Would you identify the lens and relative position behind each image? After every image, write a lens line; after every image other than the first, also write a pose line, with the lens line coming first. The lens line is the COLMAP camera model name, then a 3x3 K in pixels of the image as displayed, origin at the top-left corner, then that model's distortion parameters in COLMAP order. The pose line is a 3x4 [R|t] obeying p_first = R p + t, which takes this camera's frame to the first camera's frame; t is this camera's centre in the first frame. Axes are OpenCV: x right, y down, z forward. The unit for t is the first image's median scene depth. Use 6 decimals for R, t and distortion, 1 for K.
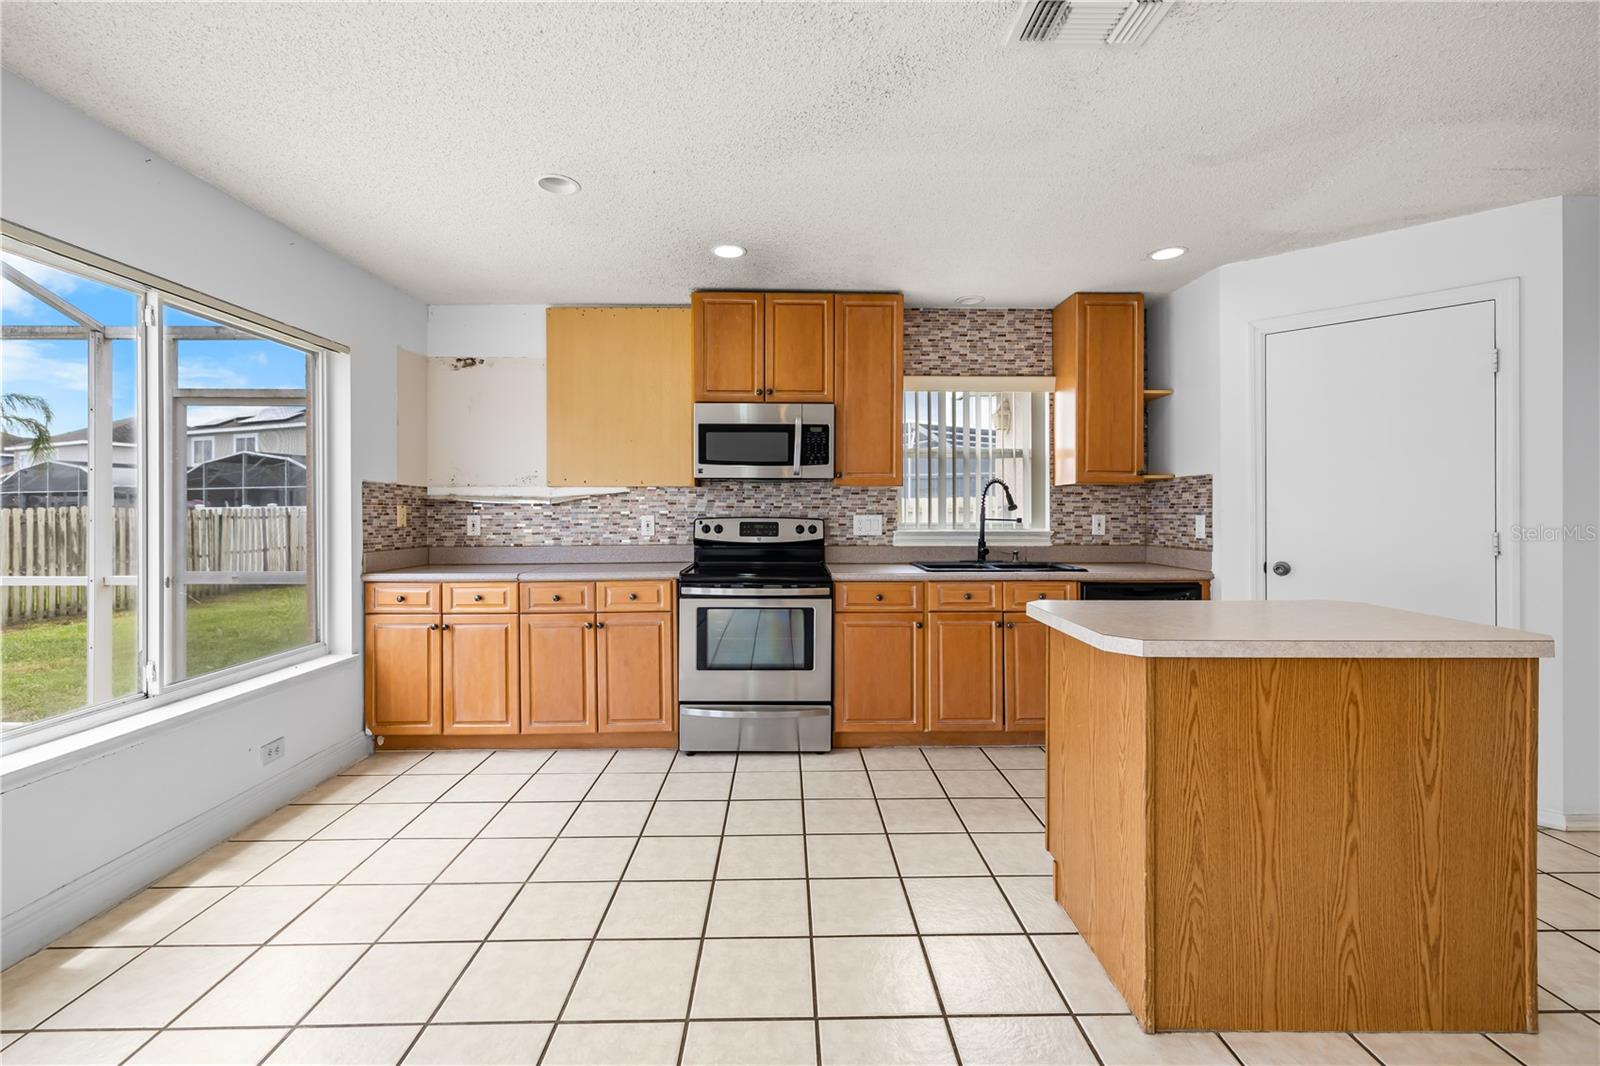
lens RADIAL K [[683.3, 0, 801.6], [0, 683.3, 511.0], [0, 0, 1]] dist [0.001940, 0.000164]
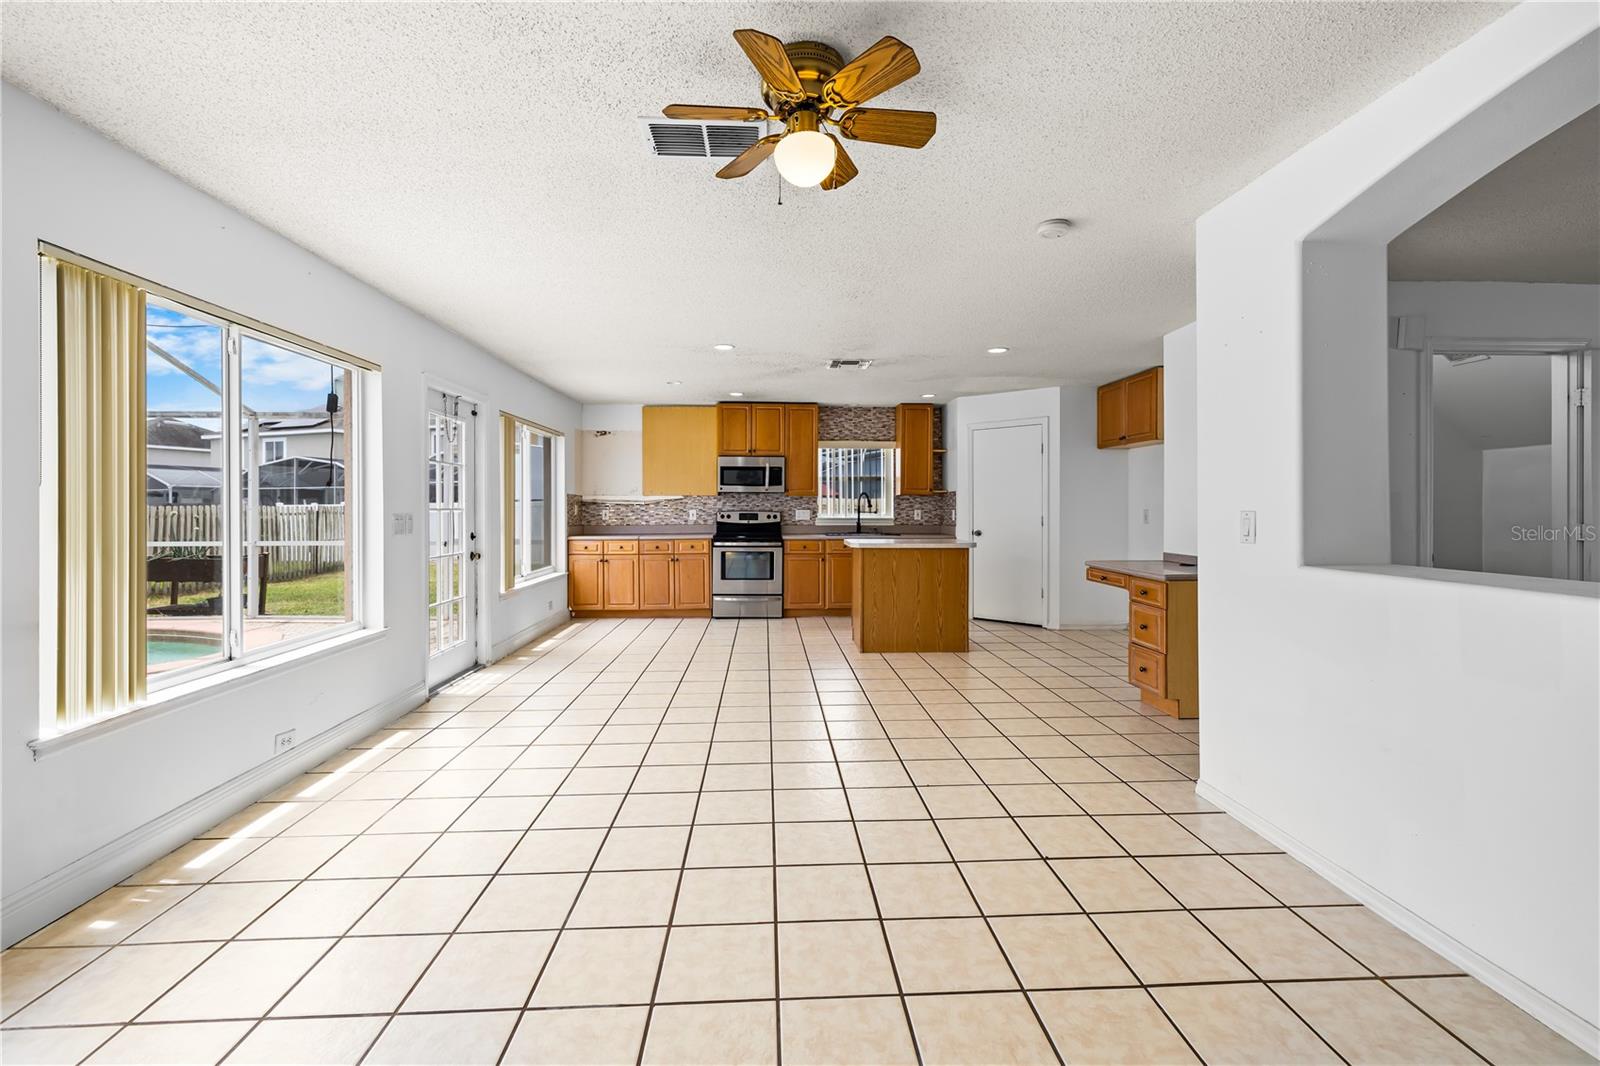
lens RADIAL K [[698.9, 0, 797.3], [0, 698.9, 495.8], [0, 0, 1]] dist [0.125102, 0.000074]
pose [[0.999405, 0.002818, 0.034388, 0.012432], [-0.002266, 0.999868, -0.016080, -0.002560], [-0.034429, 0.015993, 0.999279, -1.138760]]
